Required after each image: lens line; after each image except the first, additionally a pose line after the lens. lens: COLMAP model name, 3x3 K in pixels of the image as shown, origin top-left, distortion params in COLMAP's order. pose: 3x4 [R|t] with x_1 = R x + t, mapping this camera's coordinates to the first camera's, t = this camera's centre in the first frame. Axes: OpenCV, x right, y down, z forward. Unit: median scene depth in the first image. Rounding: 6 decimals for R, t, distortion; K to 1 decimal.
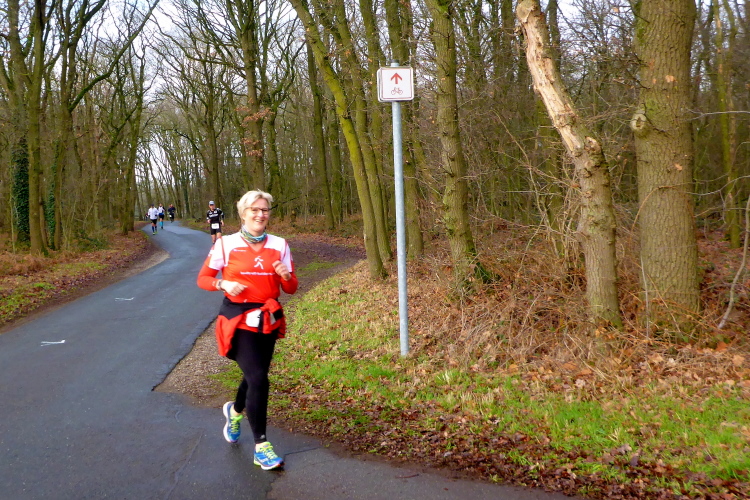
lens RADIAL K [[918.9, 0, 319.9], [0, 918.9, 243.3], [0, 0, 1]] dist [-0.033378, 0.000000]
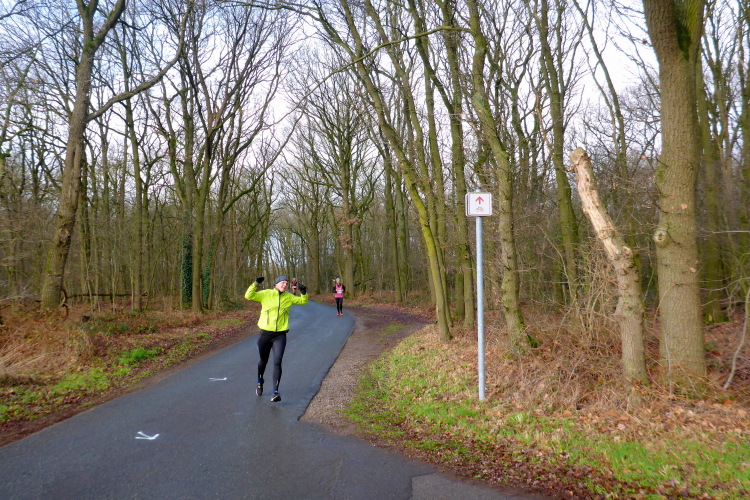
lens RADIAL K [[630.3, 0, 377.3], [0, 630.3, 243.5], [0, 0, 1]] dist [-0.038401, 0.010169]
pose [[0.999429, 0.031885, -0.011211, -0.064358], [-0.032876, 0.994084, -0.103521, -0.007868], [0.007844, 0.103831, 0.994564, 0.043756]]
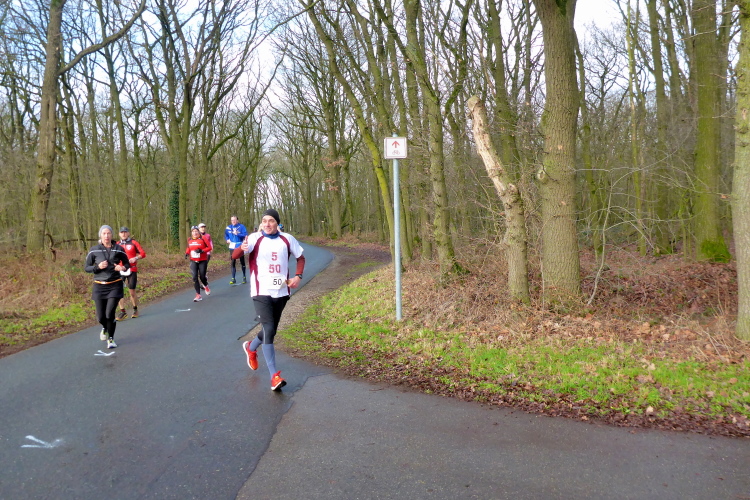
lens RADIAL K [[630.8, 0, 373.2], [0, 630.8, 247.2], [0, 0, 1]] dist [-0.037772, 0.000826]
pose [[0.999738, 0.014150, -0.018014, 0.069619], [-0.014235, 0.999888, -0.004635, 0.002863], [0.017946, 0.004891, 0.999827, -0.084974]]
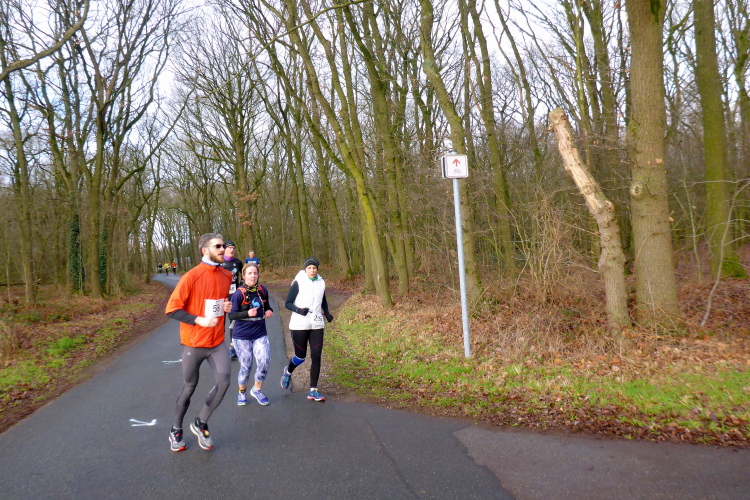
lens RADIAL K [[629.0, 0, 374.5], [0, 629.0, 242.7], [0, 0, 1]] dist [-0.048764, 0.017825]
pose [[0.984806, -0.016414, 0.172880, -0.224117], [0.028149, 0.997446, -0.065648, 0.007061], [-0.171361, 0.069517, 0.982753, 0.070389]]
